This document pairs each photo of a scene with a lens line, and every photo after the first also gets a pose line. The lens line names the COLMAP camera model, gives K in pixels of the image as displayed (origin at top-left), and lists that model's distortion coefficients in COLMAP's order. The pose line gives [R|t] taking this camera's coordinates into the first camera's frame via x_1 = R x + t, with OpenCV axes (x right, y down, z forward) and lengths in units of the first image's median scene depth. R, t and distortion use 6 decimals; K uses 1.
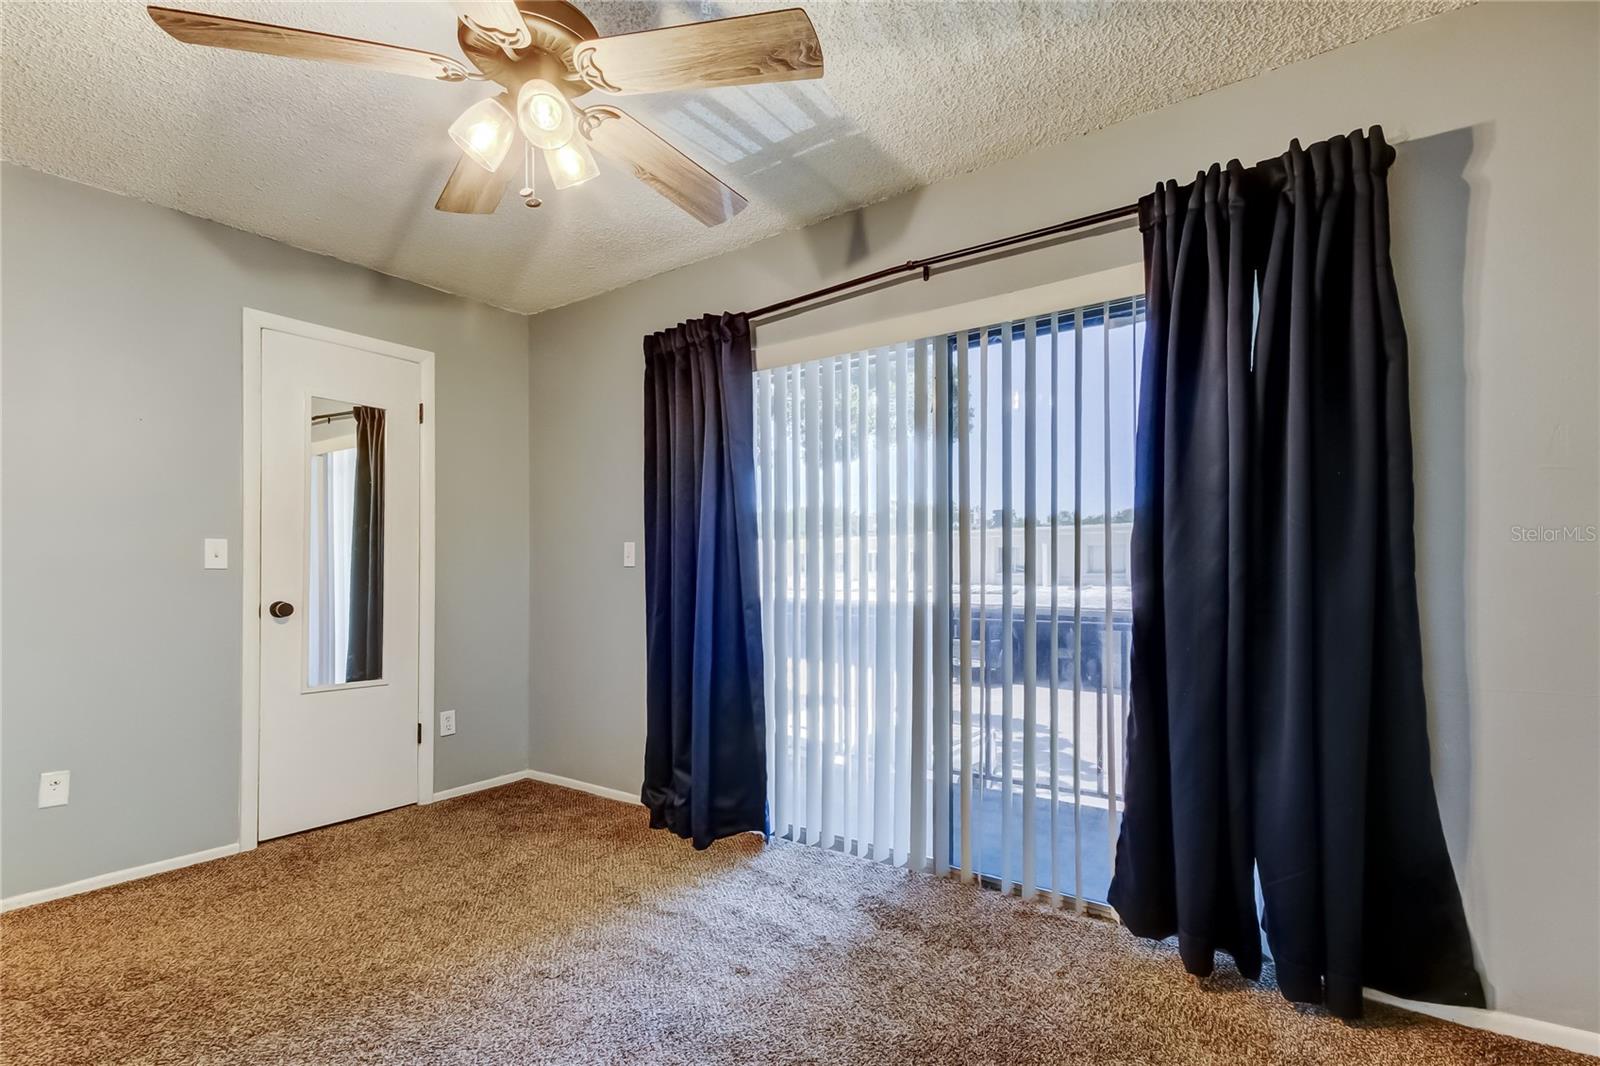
lens RADIAL K [[773.0, 0, 791.9], [0, 773.0, 573.1], [0, 0, 1]] dist [0.001546, -0.000917]
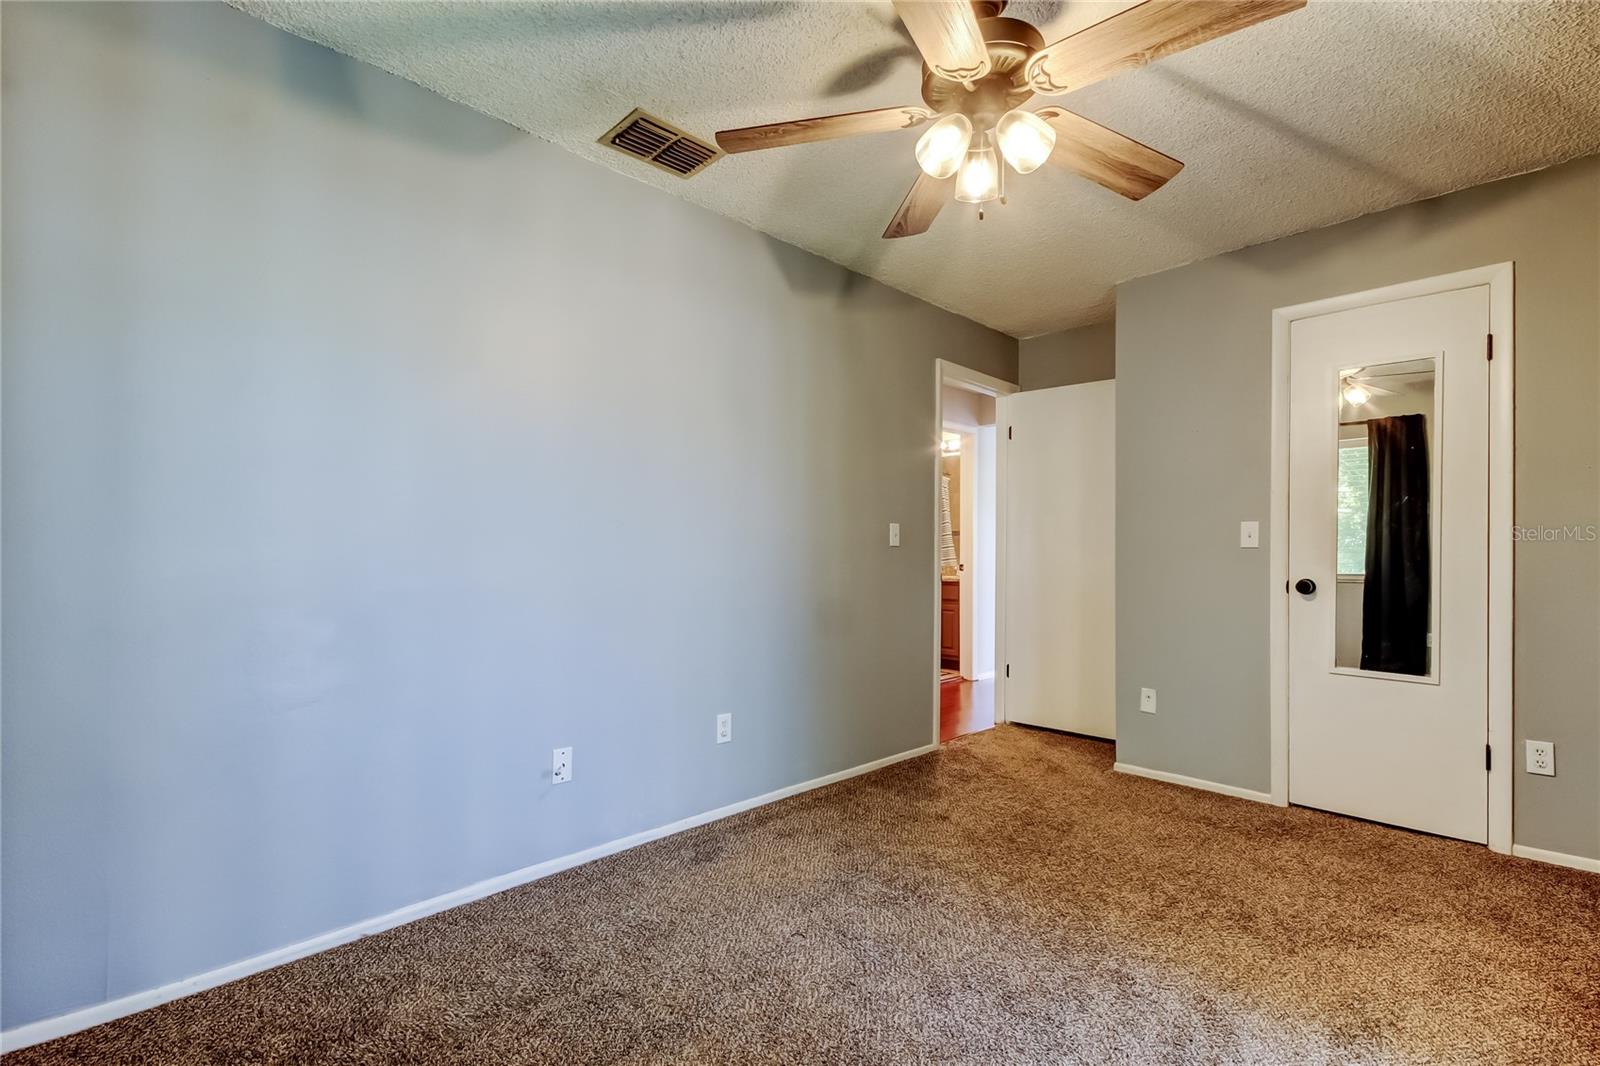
lens RADIAL K [[723.2, 0, 827.8], [0, 723.2, 552.5], [0, 0, 1]] dist [0.013195, -0.008741]
pose [[-0.156152, 0.004448, -0.987723, 0.409363], [-0.003738, 0.999980, 0.005094, -0.001481], [0.987726, 0.004488, -0.156132, 0.535312]]
